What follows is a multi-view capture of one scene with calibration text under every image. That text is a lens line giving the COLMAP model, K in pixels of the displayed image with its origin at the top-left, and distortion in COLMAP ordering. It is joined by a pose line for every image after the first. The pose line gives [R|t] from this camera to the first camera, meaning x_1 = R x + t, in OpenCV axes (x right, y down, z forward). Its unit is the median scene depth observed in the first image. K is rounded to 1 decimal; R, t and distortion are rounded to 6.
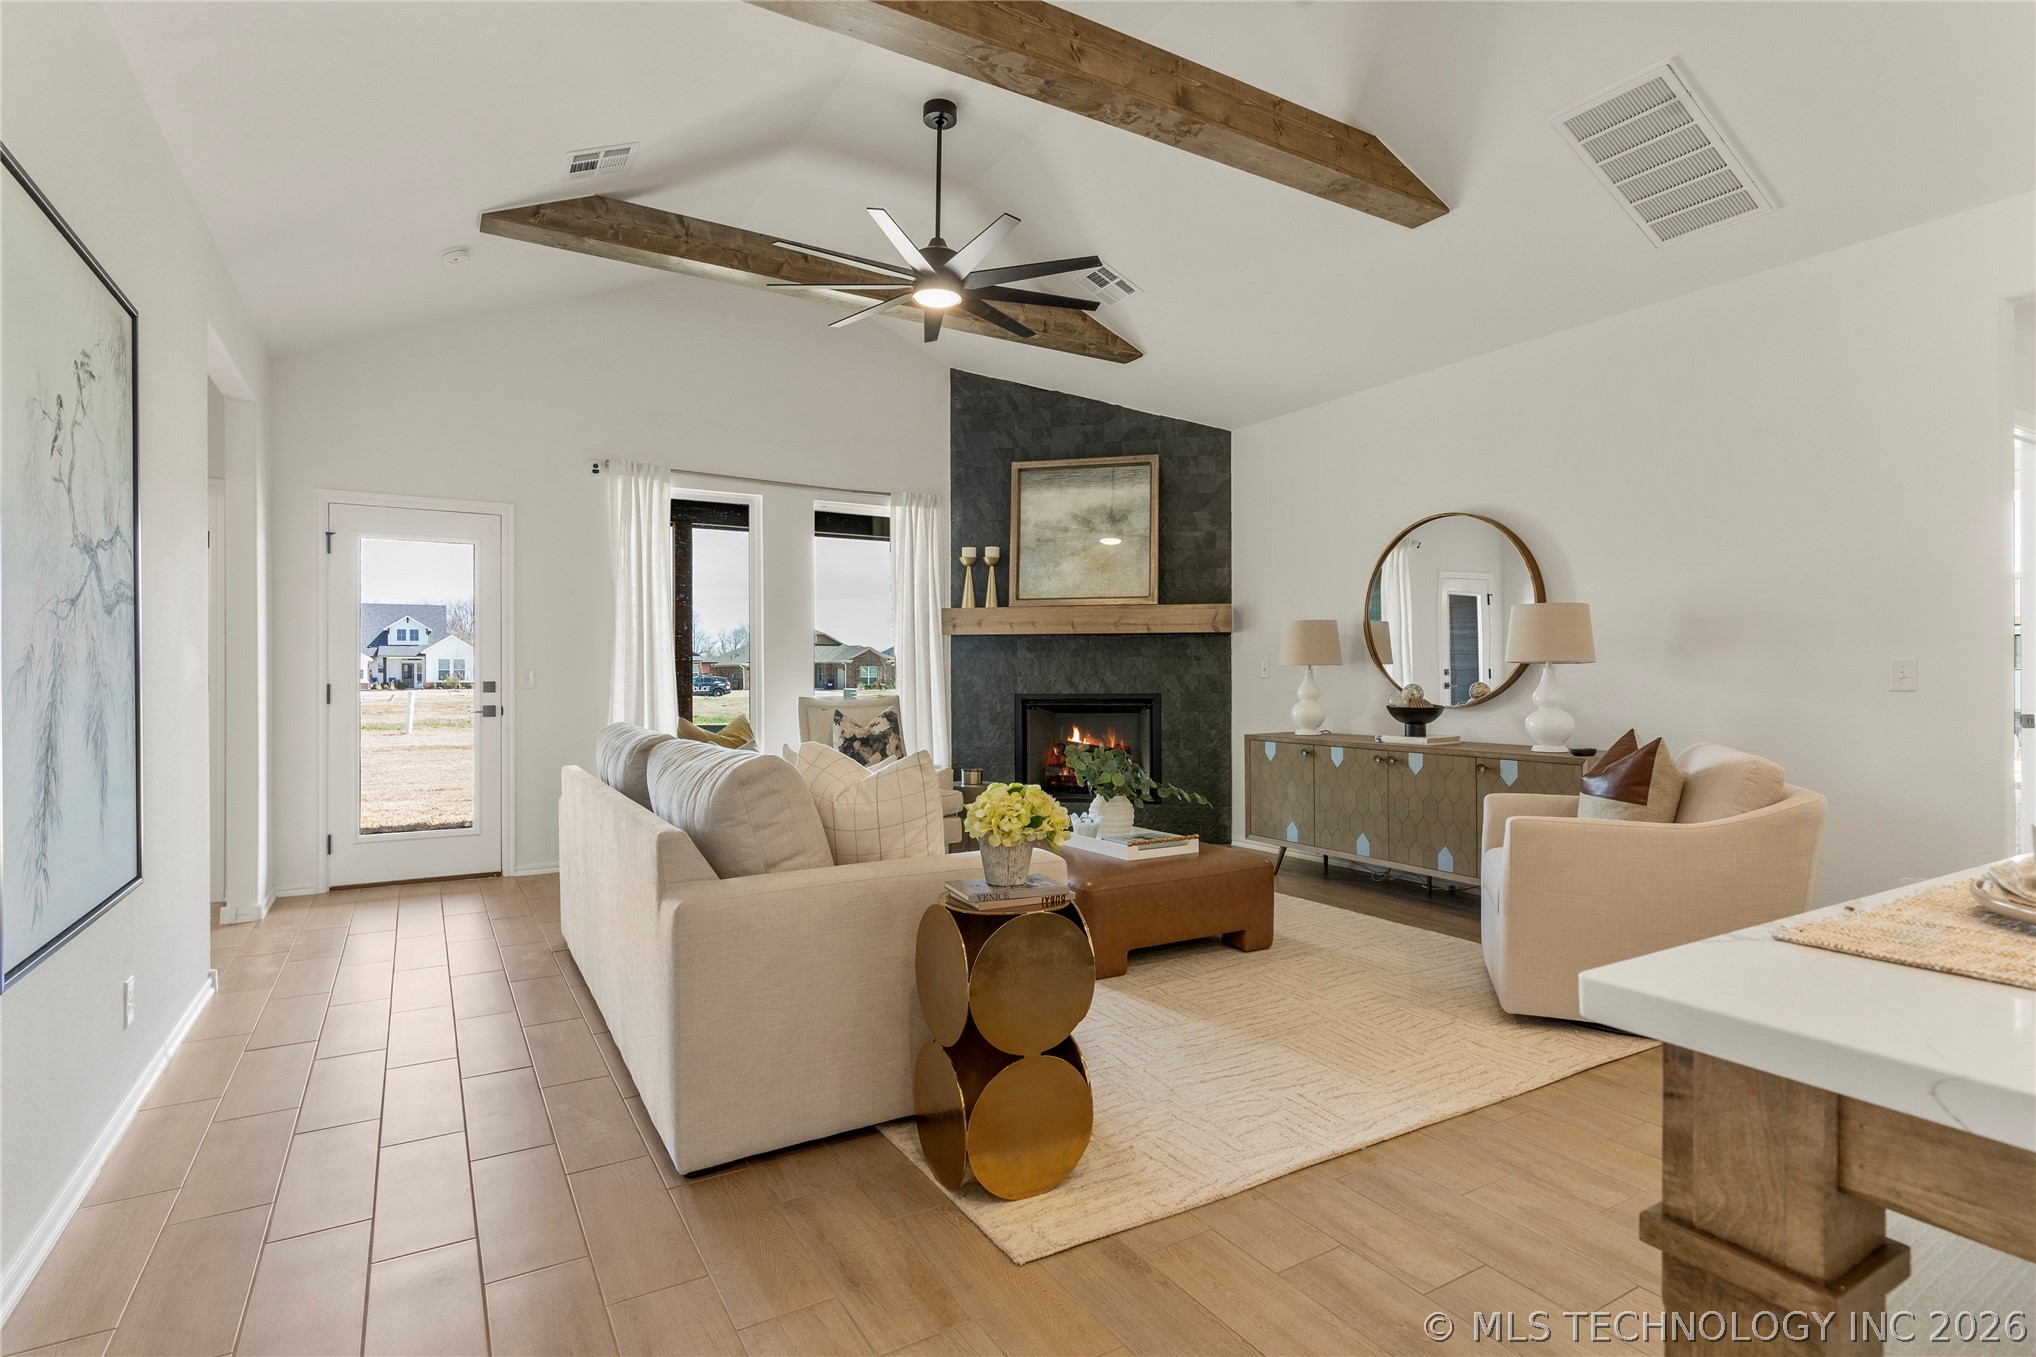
lens RADIAL K [[997.3, 0, 1011.3], [0, 997.3, 671.9], [0, 0, 1]] dist [0.001588, 0.000575]
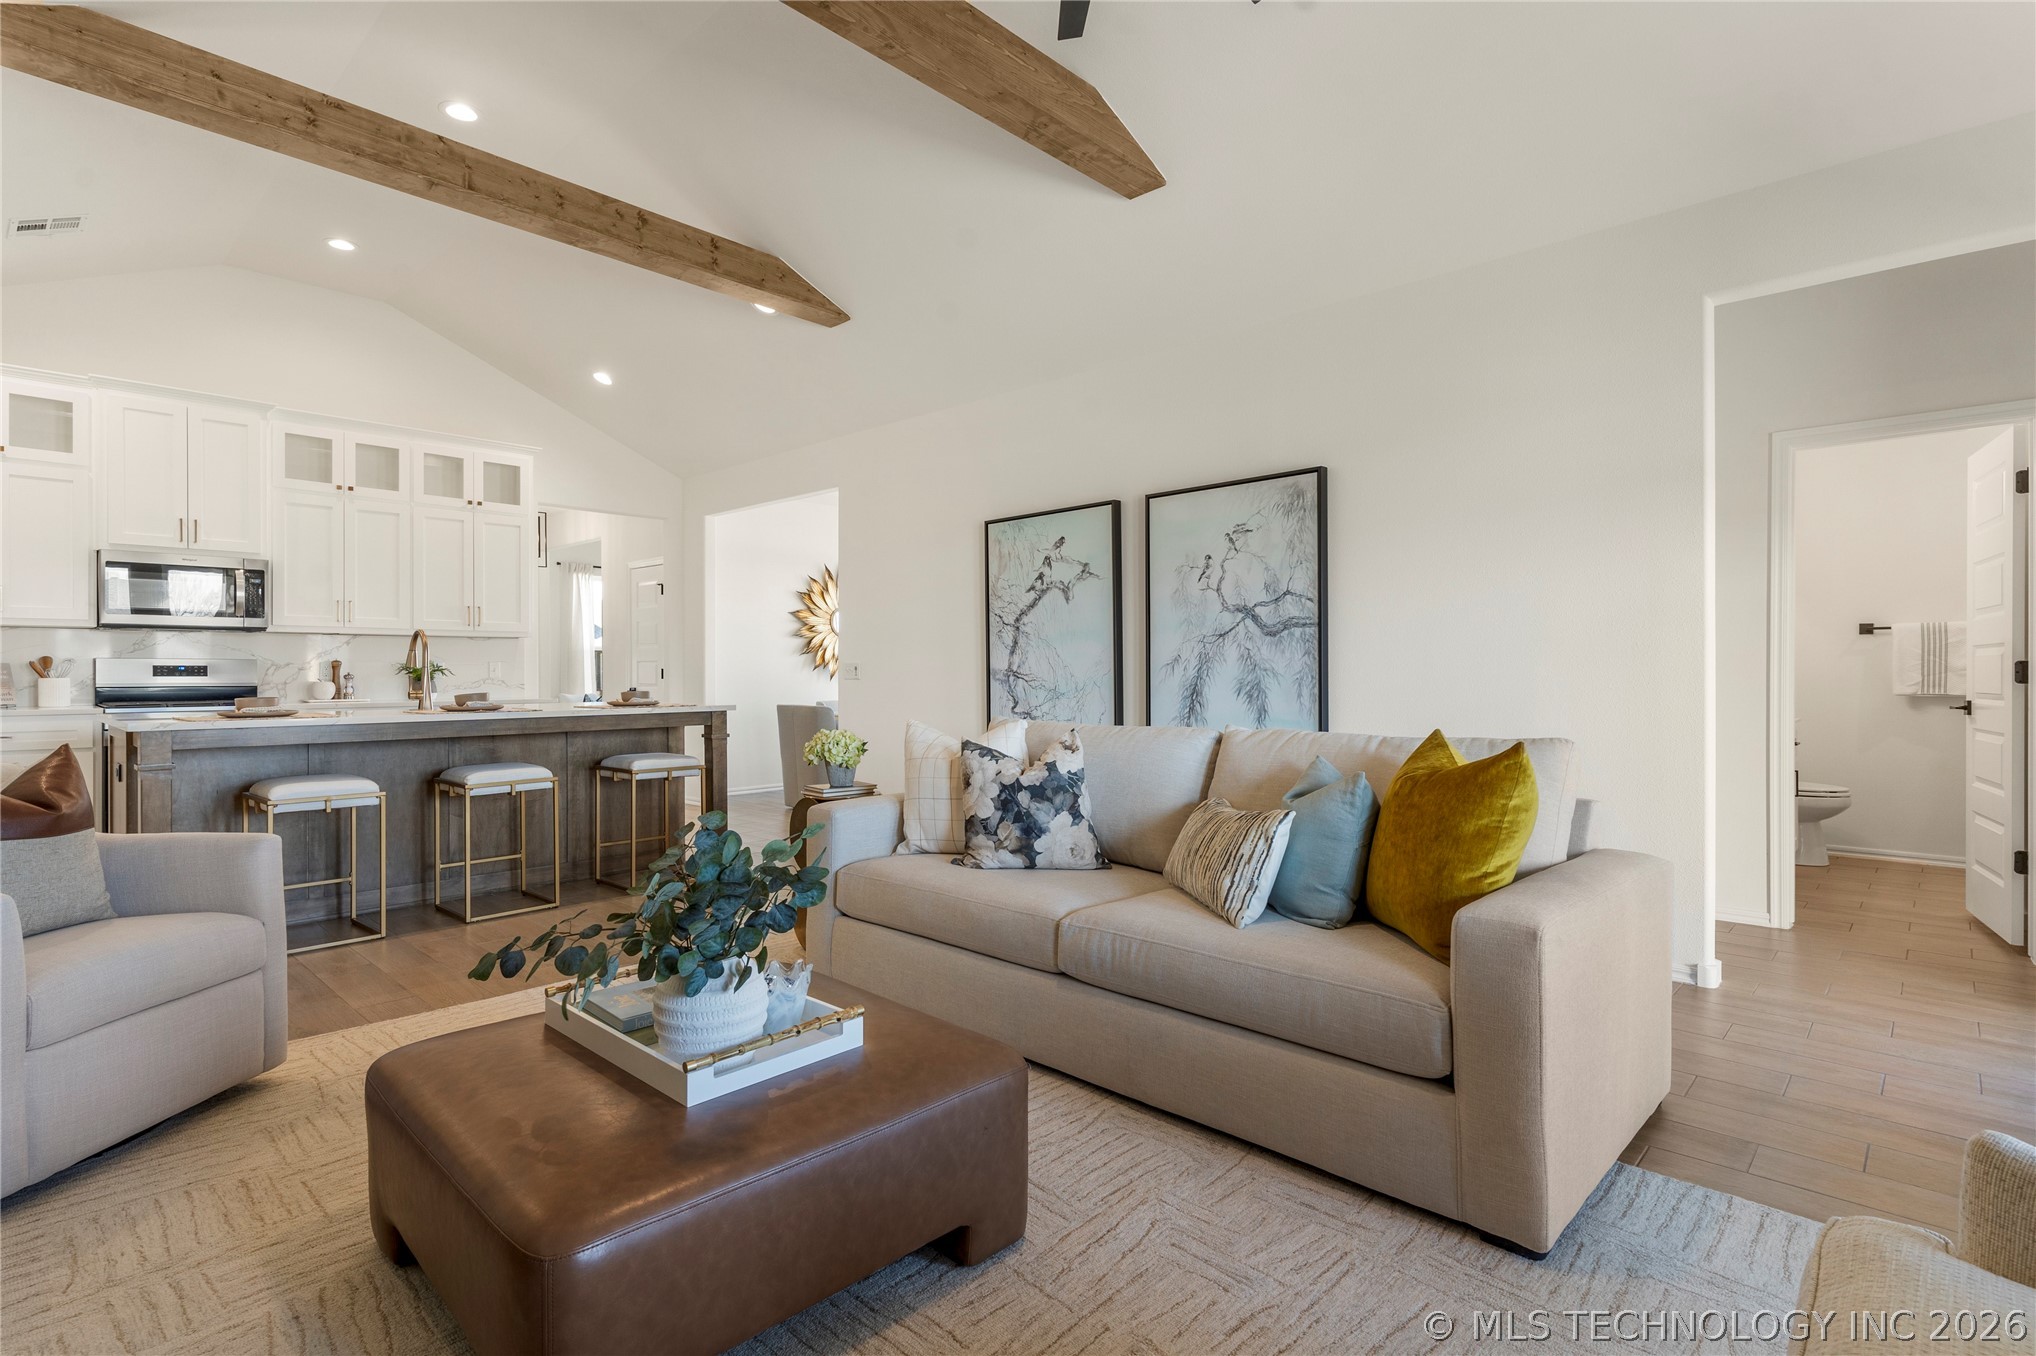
lens RADIAL K [[997.3, 0, 1011.3], [0, 997.3, 671.4], [0, 0, 1]] dist [0.001588, 0.000575]
pose [[-0.963269, 0.004022, -0.268509, 0.060892], [0.004668, 0.999988, -0.001767, 0.006211], [0.268499, -0.002956, -0.963275, 0.950710]]
